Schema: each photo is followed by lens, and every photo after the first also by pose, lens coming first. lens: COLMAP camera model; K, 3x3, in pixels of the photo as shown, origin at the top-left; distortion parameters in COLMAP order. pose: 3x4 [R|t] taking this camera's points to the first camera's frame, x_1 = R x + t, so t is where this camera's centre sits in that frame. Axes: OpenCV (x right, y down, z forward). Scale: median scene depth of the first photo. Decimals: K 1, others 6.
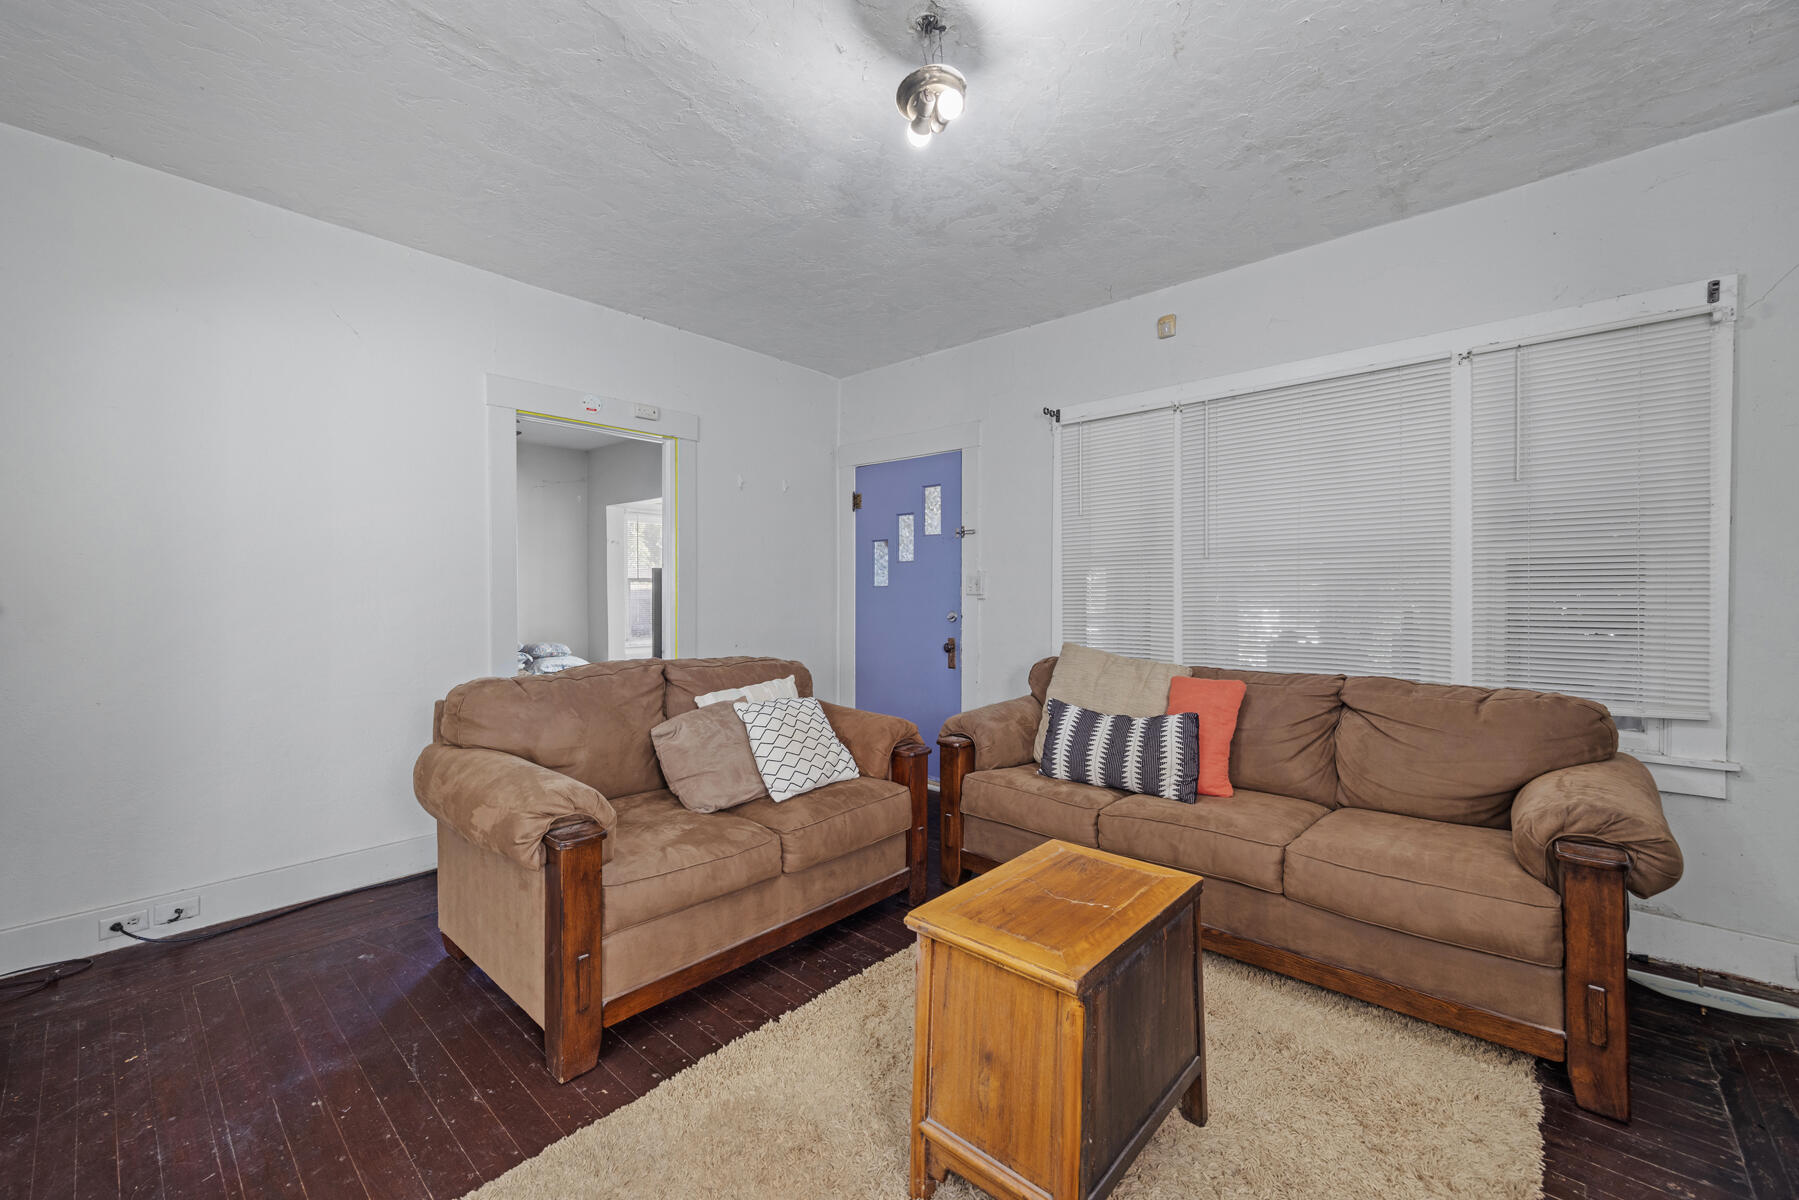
lens RADIAL K [[709.2, 0, 899.5], [0, 709.2, 600.0], [0, 0, 1]] dist [0.000720, 0.000016]
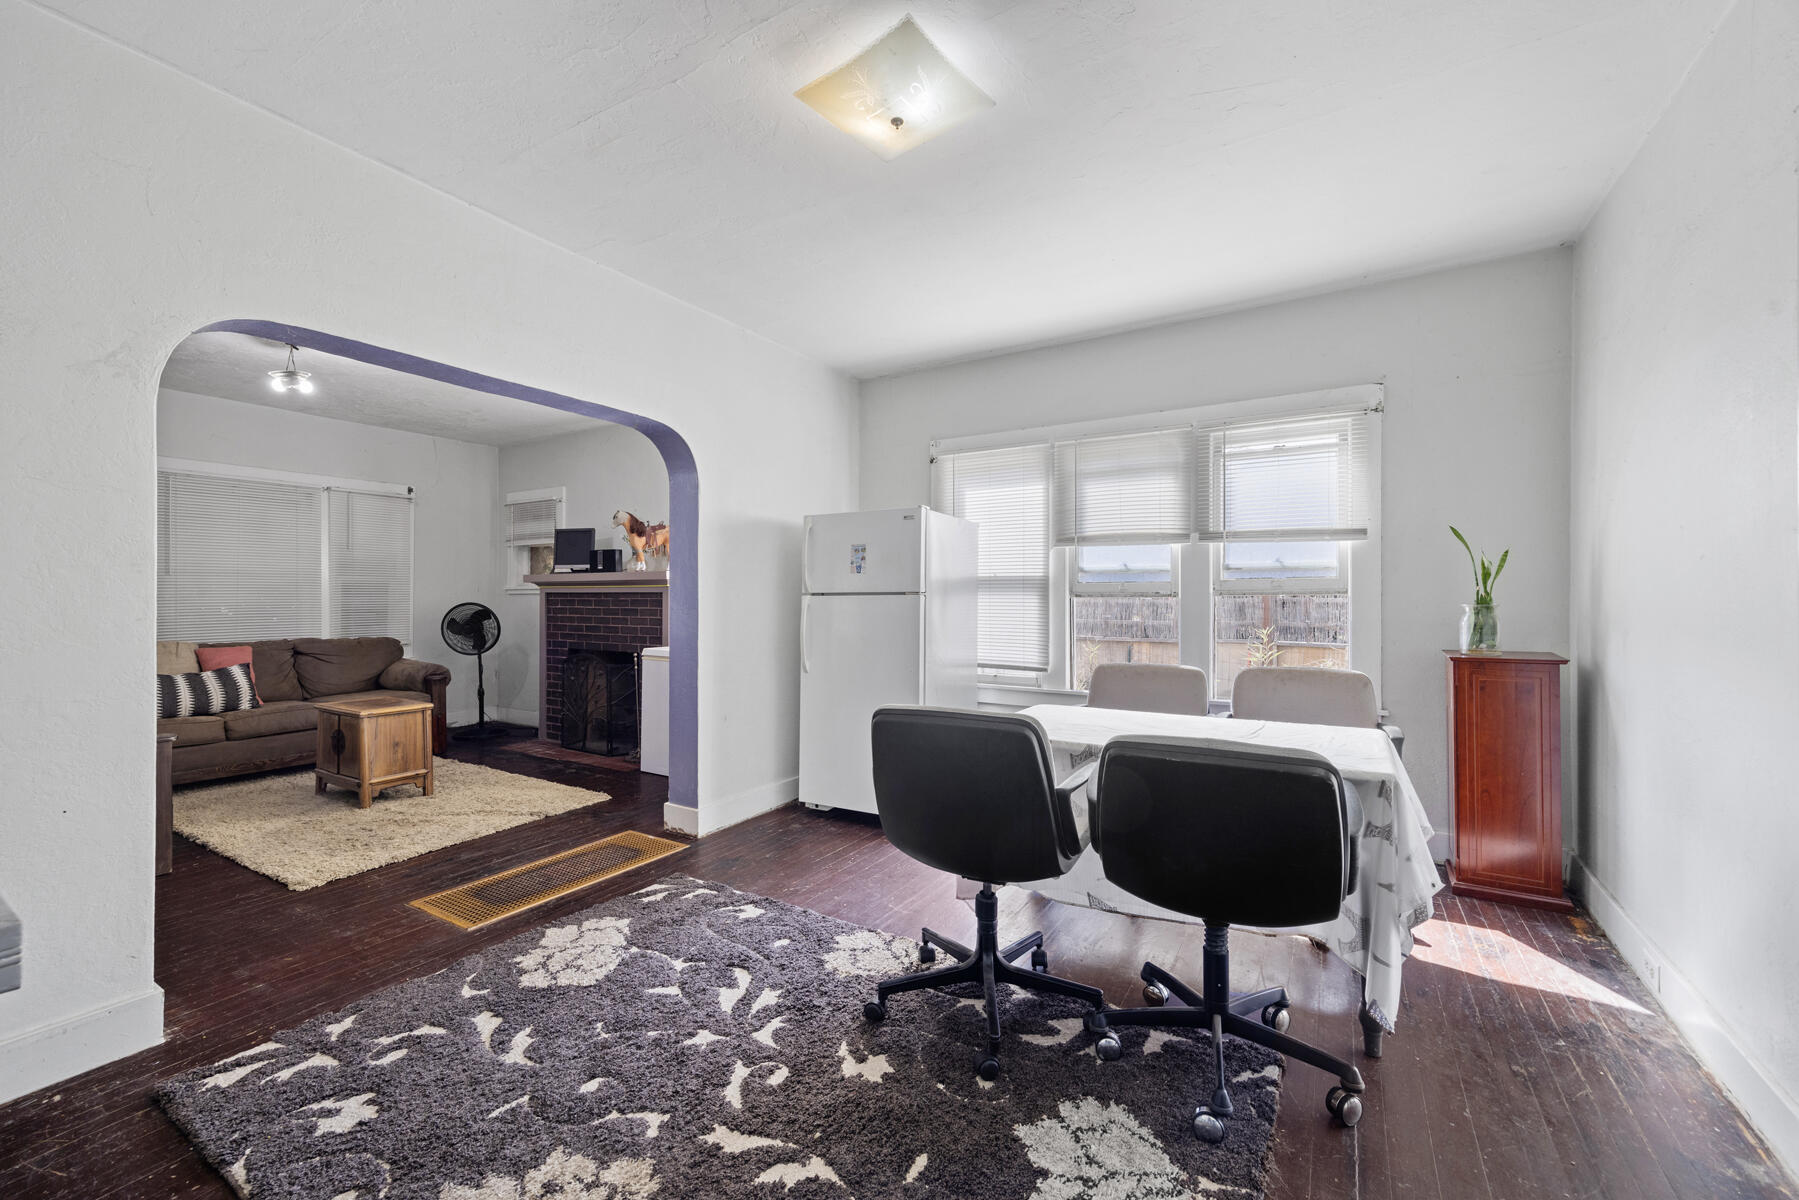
lens RADIAL K [[709.2, 0, 899.5], [0, 709.2, 600.0], [0, 0, 1]] dist [0.000720, 0.000016]
pose [[-0.183680, 0.001045, 0.982985, -1.678703], [0.011764, 0.999930, 0.001135, 0.014441], [-0.982916, 0.011772, -0.183680, -0.327598]]
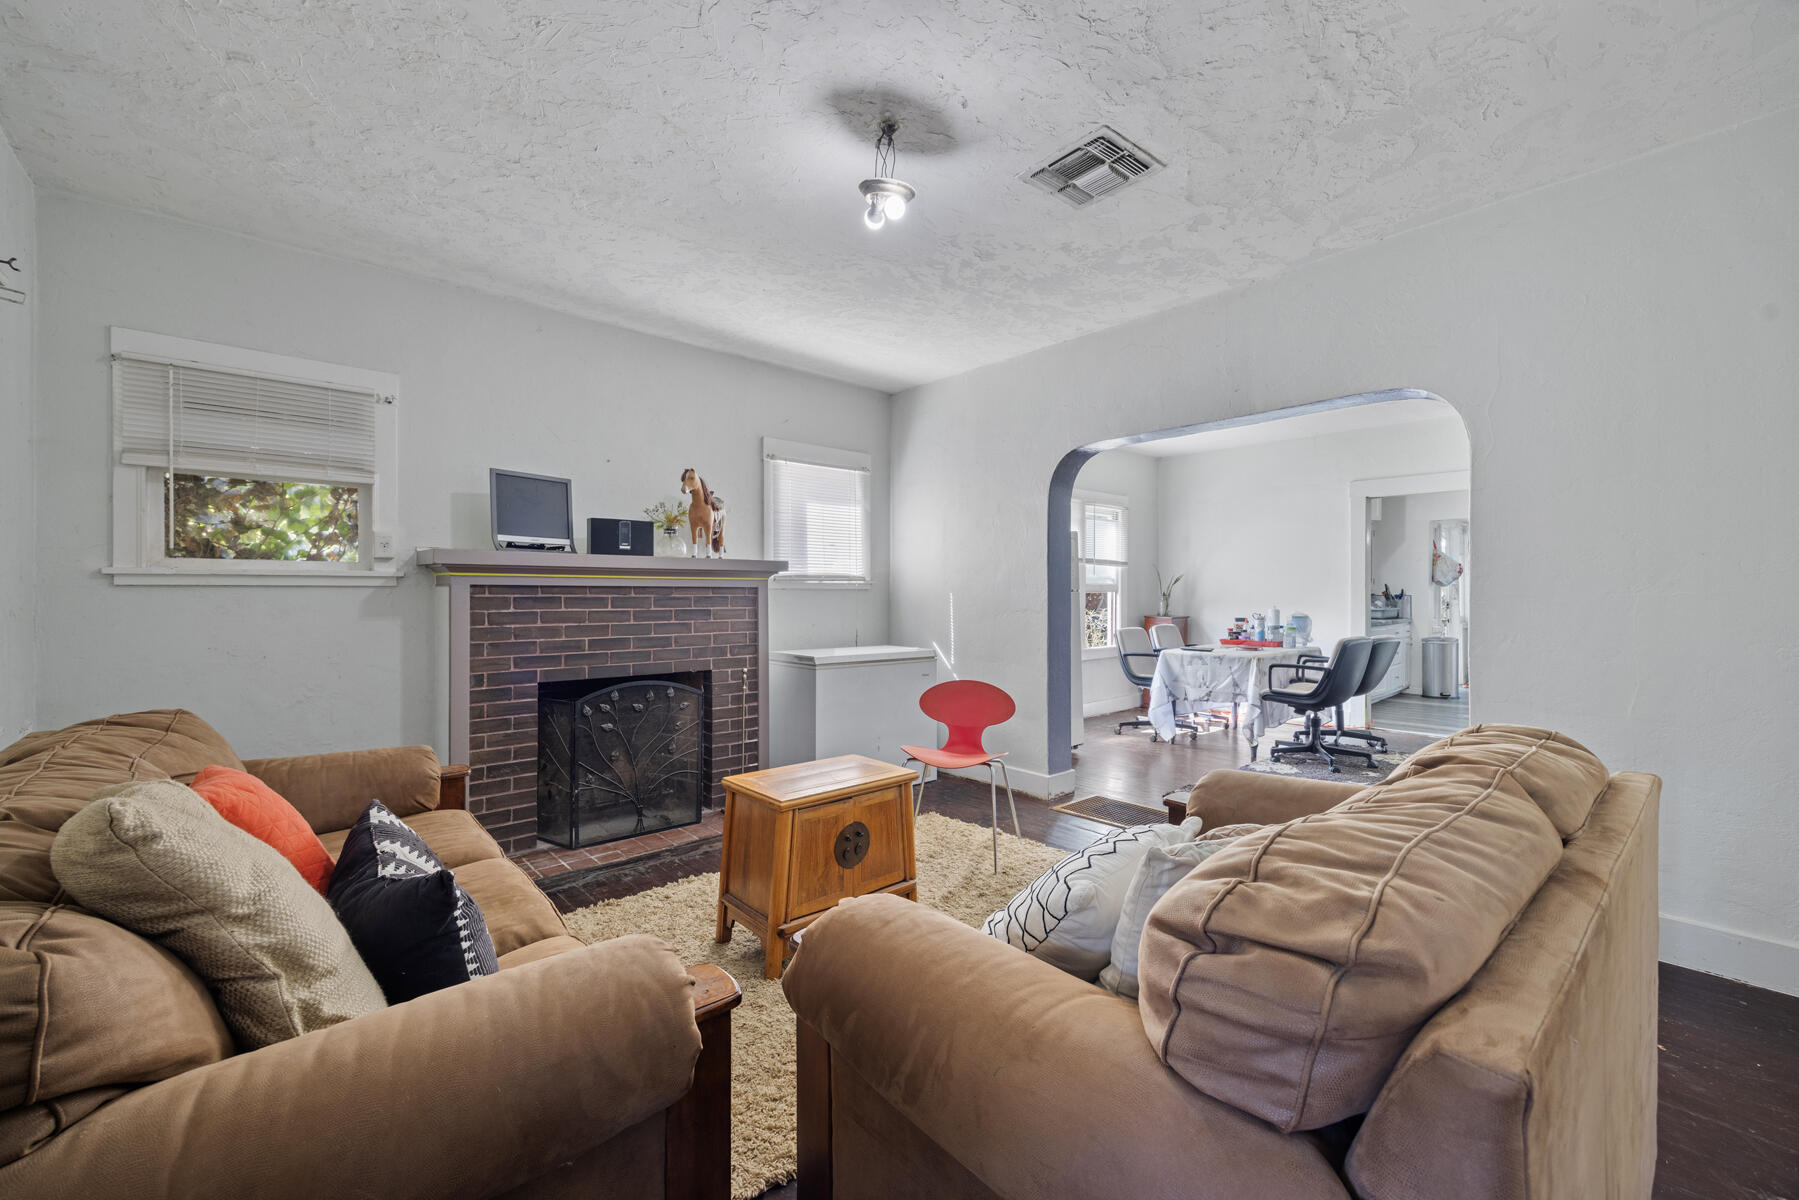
lens RADIAL K [[709.2, 0, 899.5], [0, 709.2, 600.0], [0, 0, 1]] dist [0.000720, 0.000016]
pose [[-0.990844, 0.002391, 0.134993, -0.094611], [0.005099, 0.999793, 0.019720, -0.014503], [-0.134917, 0.020227, -0.990650, 1.484504]]
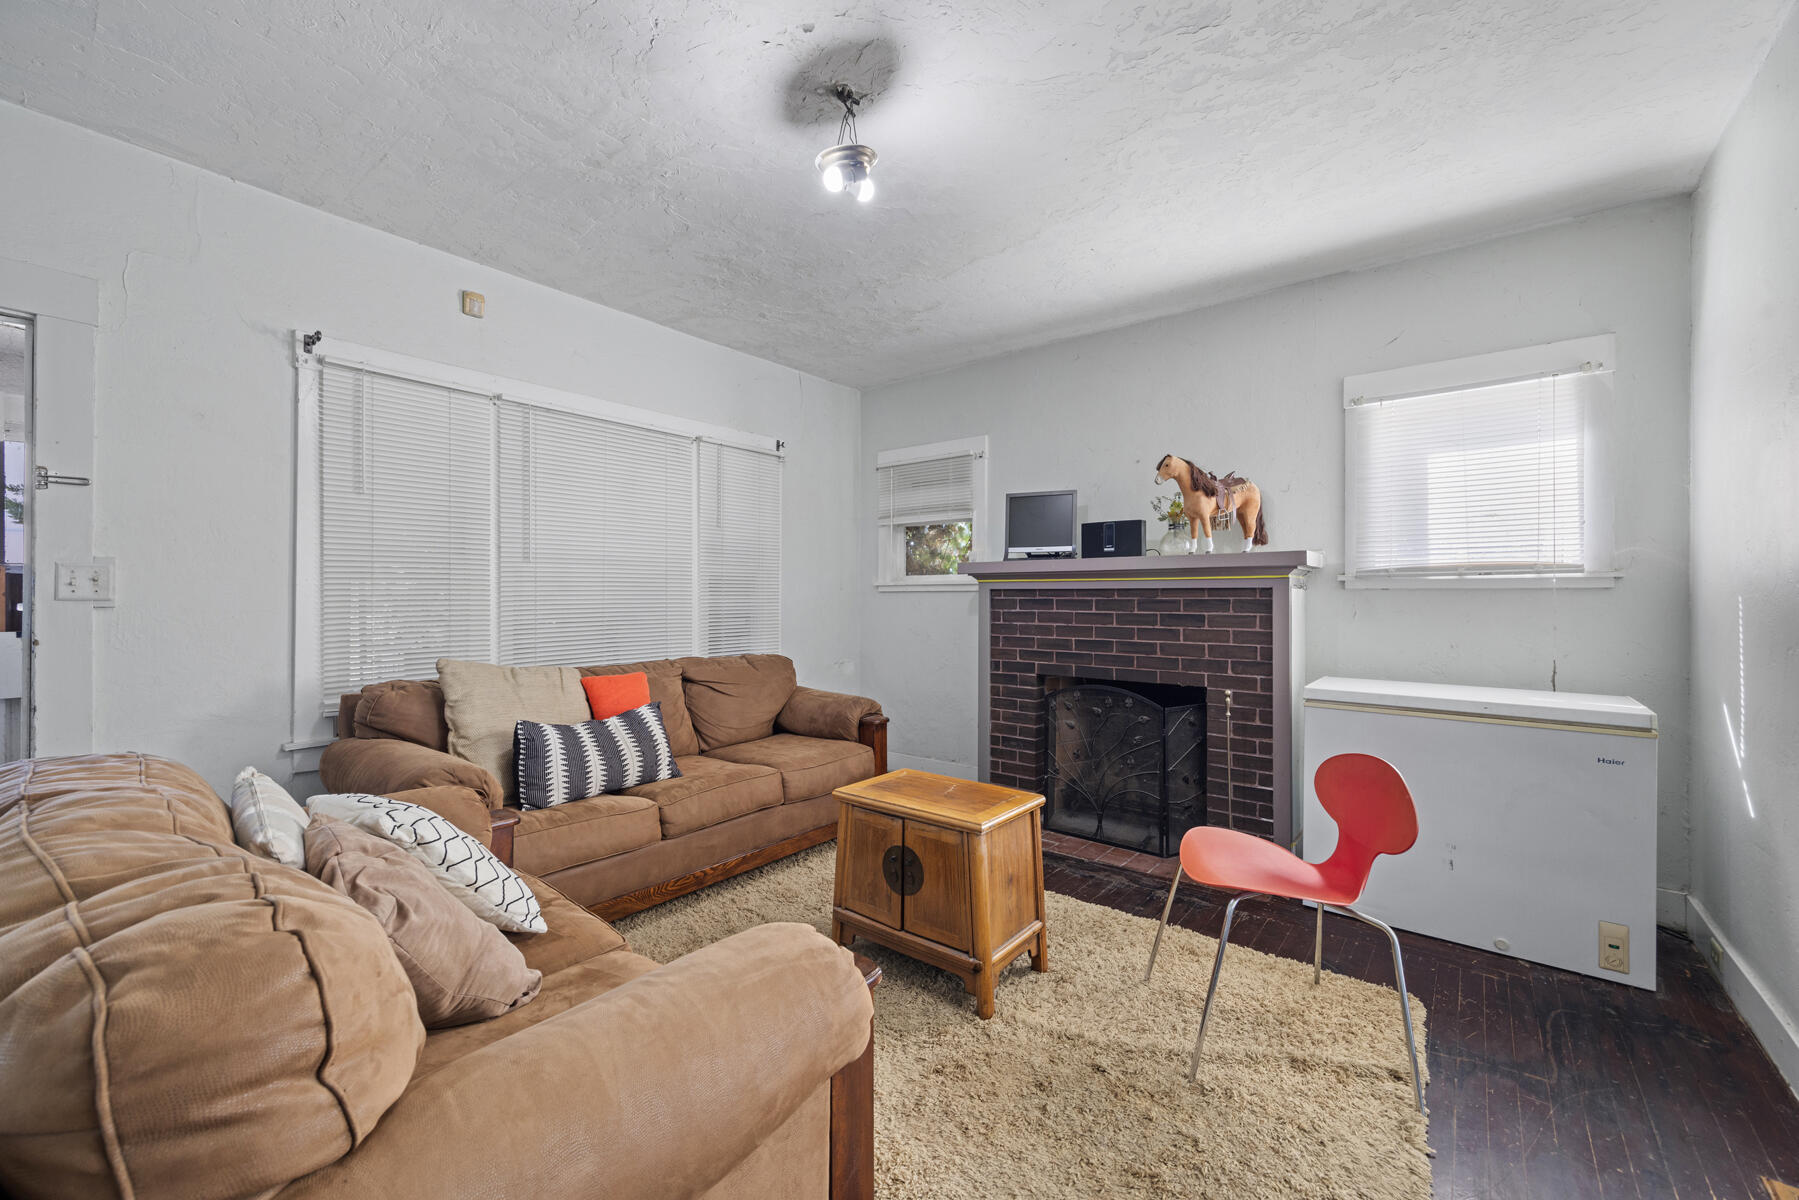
lens RADIAL K [[709.2, 0, 899.5], [0, 709.2, 600.0], [0, 0, 1]] dist [0.000720, 0.000016]
pose [[-0.051279, -0.000846, 0.998684, -0.731271], [0.010881, 0.999940, 0.001406, -0.001318], [-0.998625, 0.010939, -0.051267, 0.655020]]
